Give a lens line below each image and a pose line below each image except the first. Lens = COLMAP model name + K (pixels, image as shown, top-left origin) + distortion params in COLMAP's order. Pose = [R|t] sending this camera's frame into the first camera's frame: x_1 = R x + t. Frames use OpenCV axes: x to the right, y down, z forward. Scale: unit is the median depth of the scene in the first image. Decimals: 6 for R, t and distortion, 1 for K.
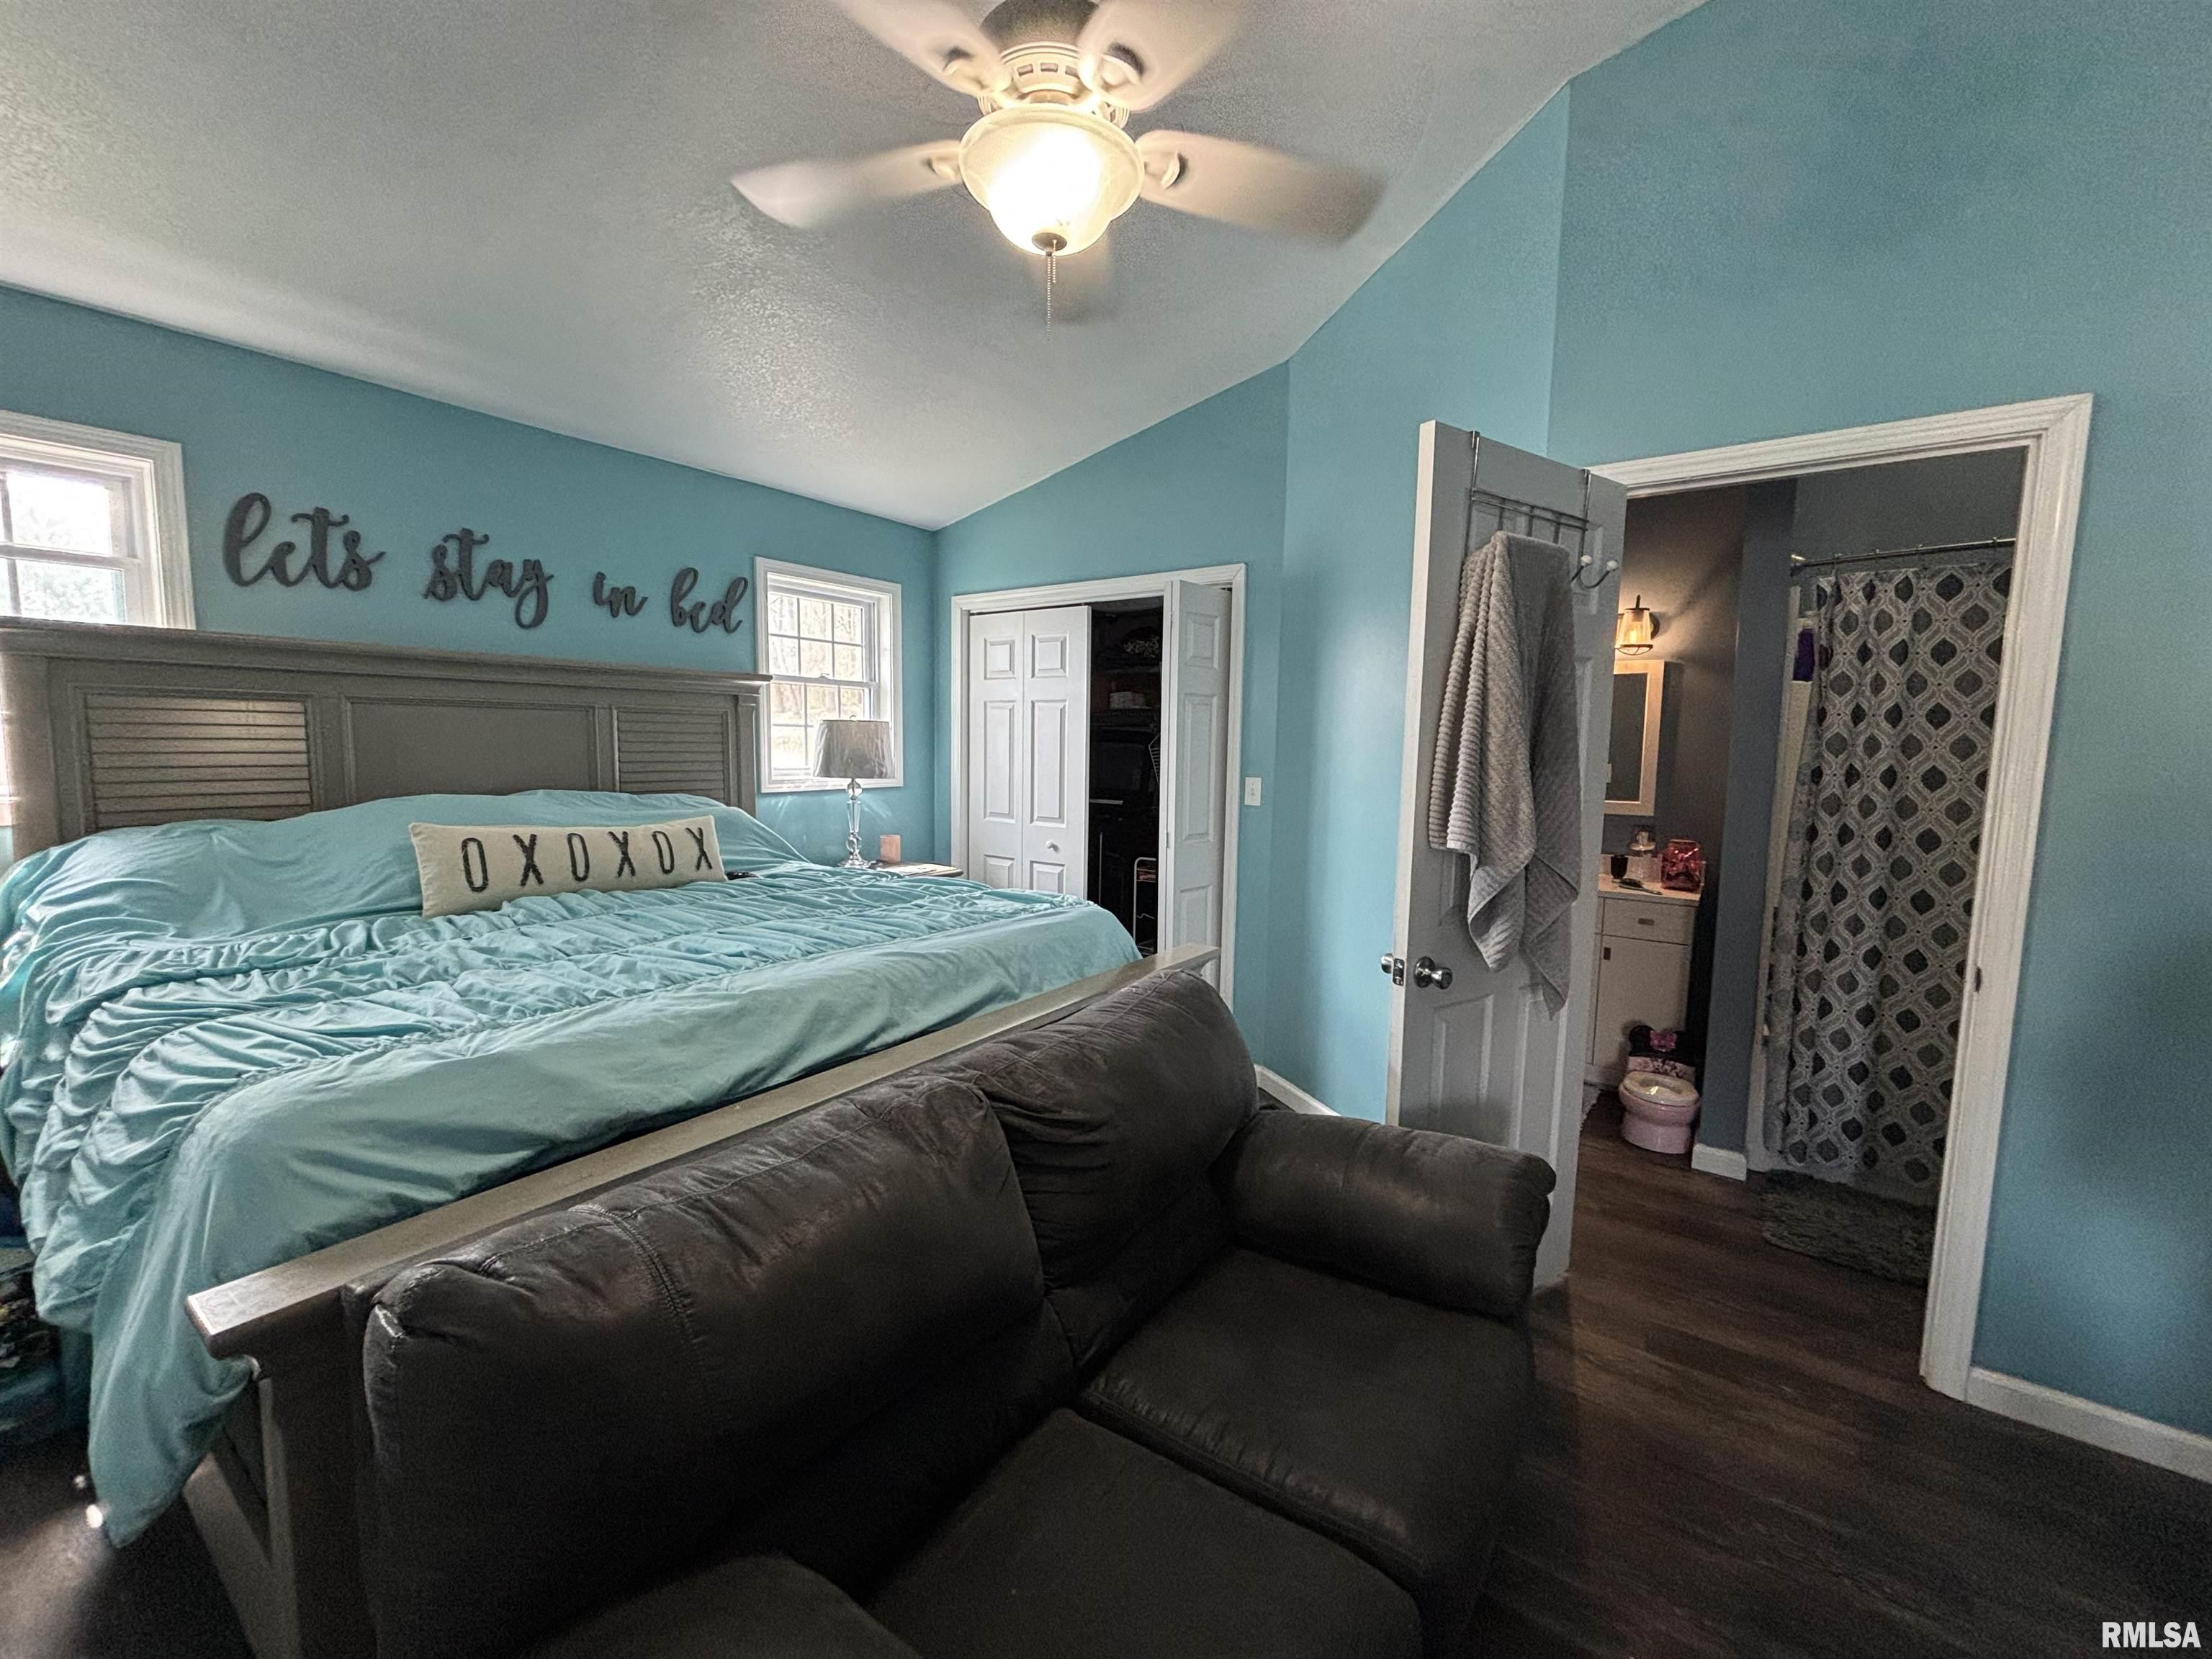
lens RADIAL K [[887.3, 0, 1098.6], [0, 887.3, 822.7], [0, 0, 1]] dist [-0.000100, 0.000540]
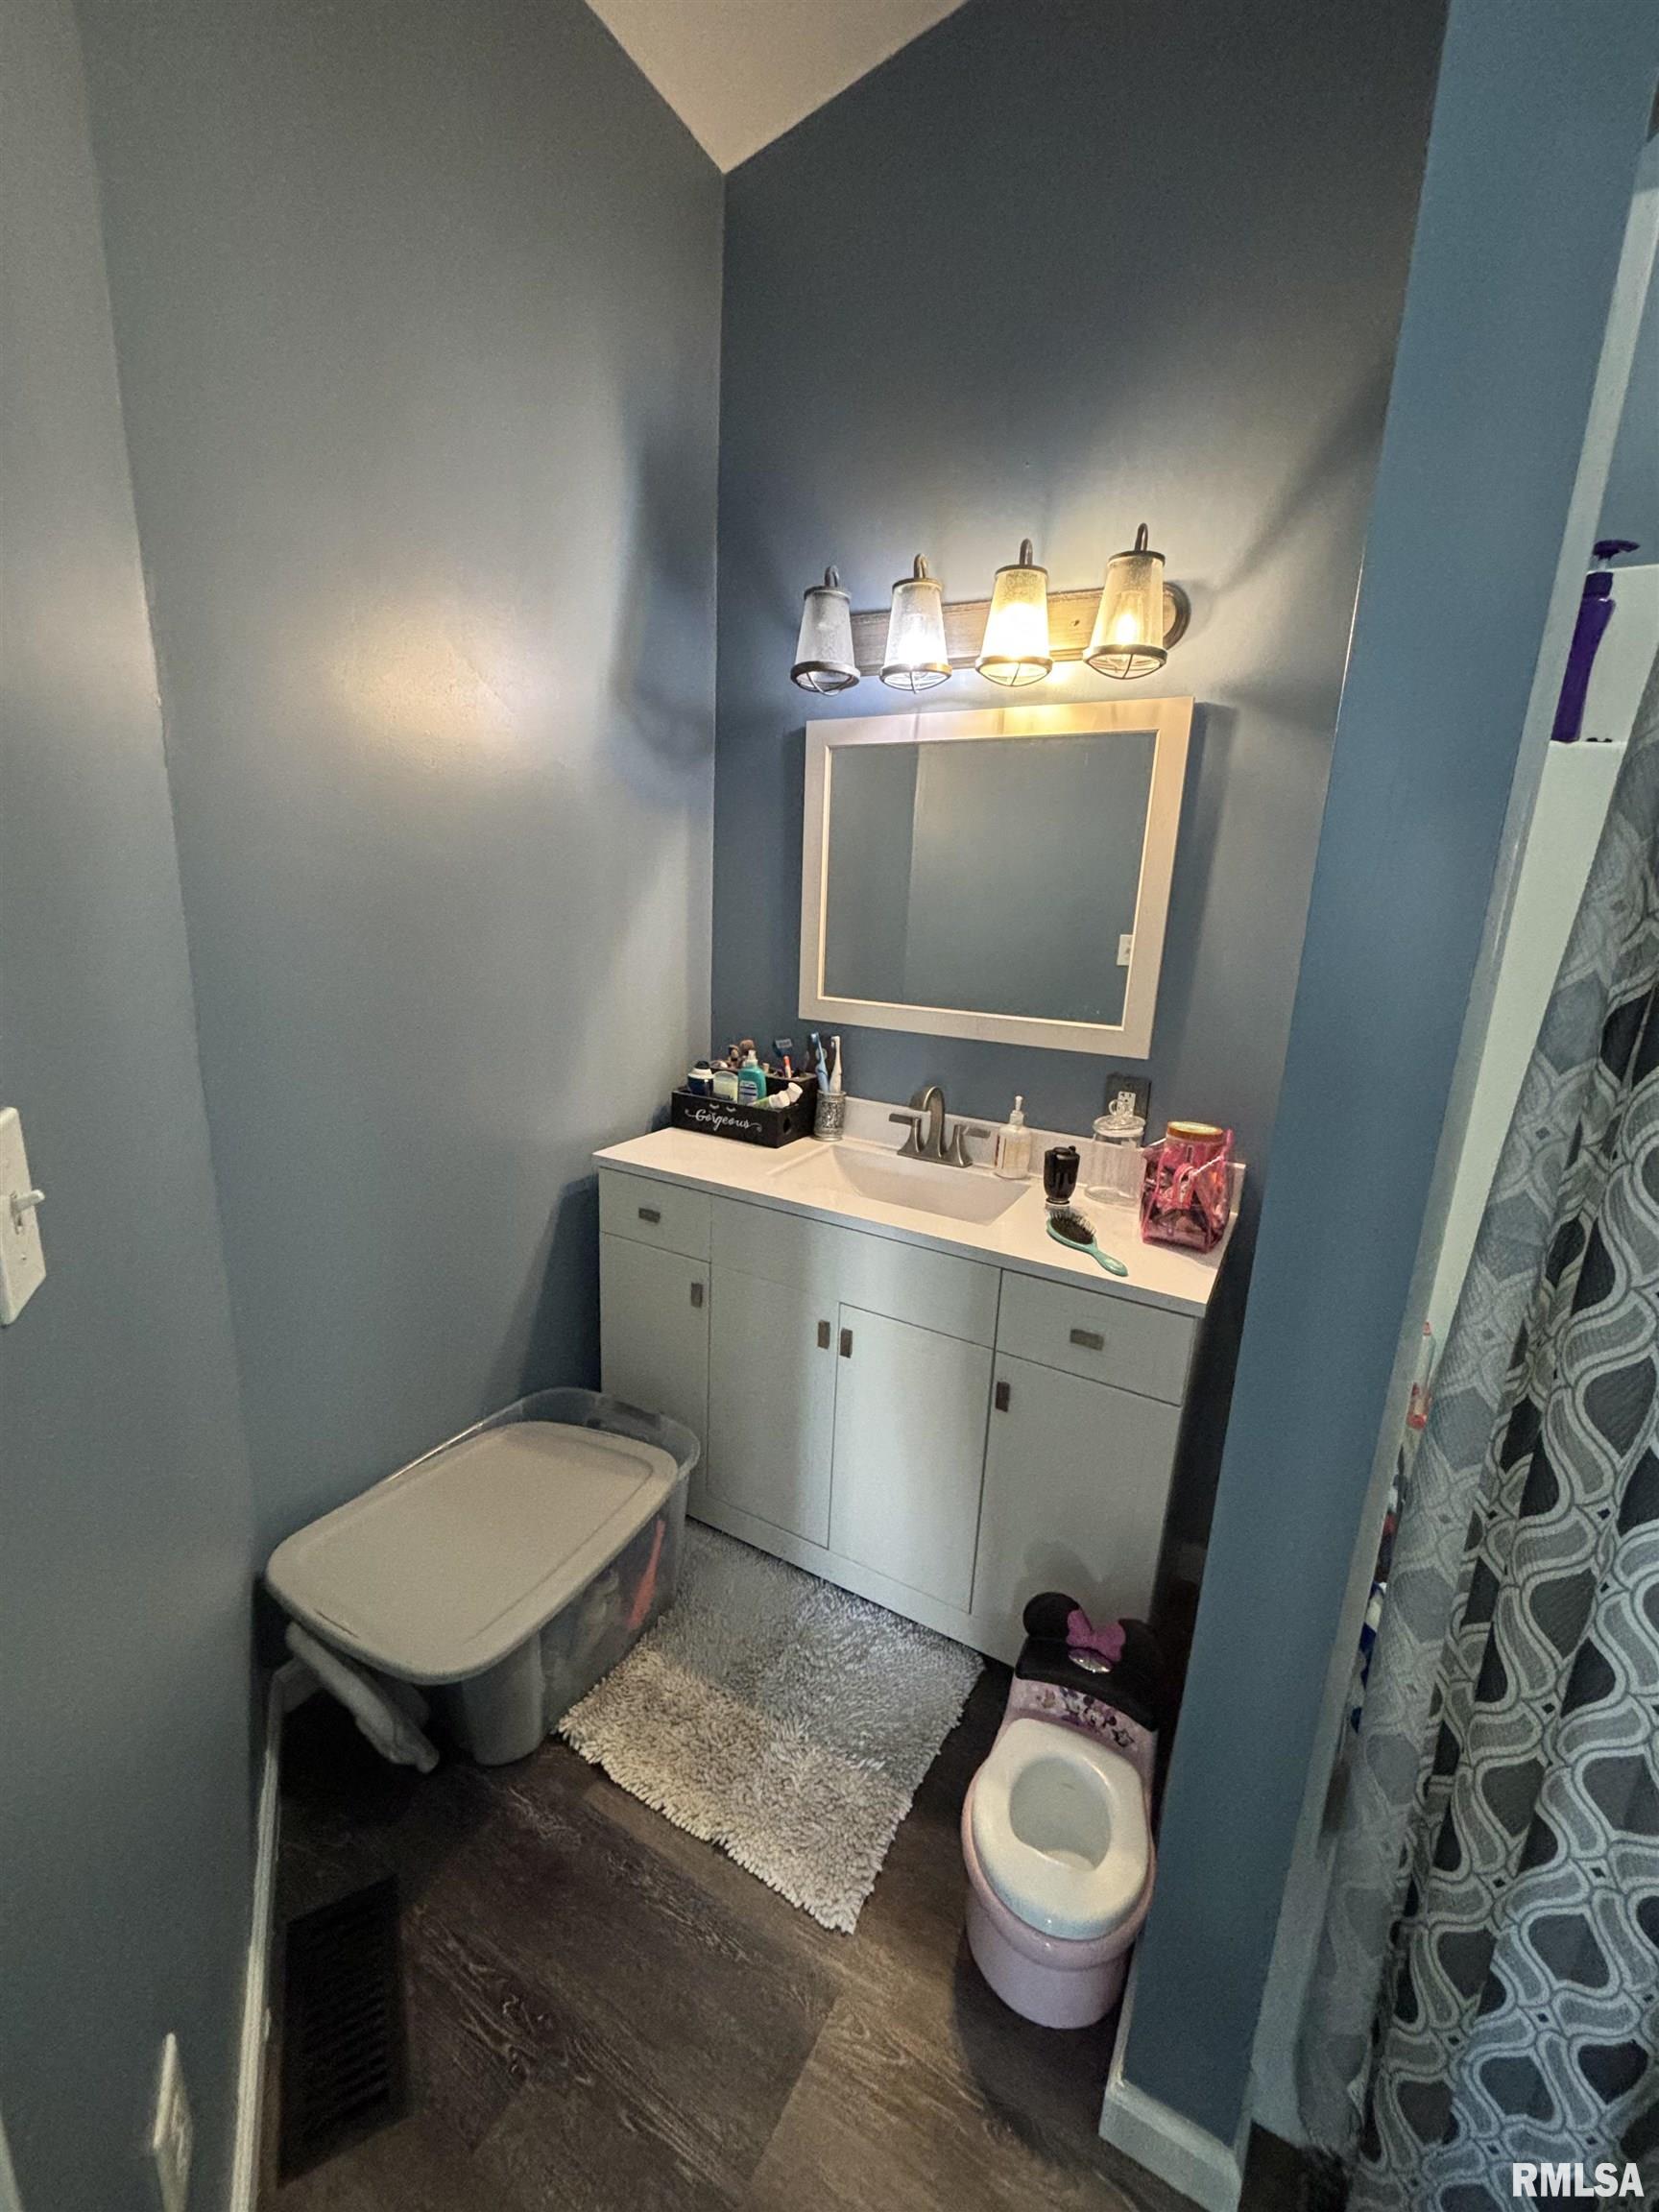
lens RADIAL K [[887.3, 0, 831.2], [0, 887.3, 1103.7], [0, 0, 1]] dist [-0.000100, 0.000540]
pose [[0.993345, -0.003591, 0.115118, 0.441738], [-0.012571, 0.990163, 0.139355, -0.049093], [-0.114486, -0.139875, 0.983528, 0.609749]]
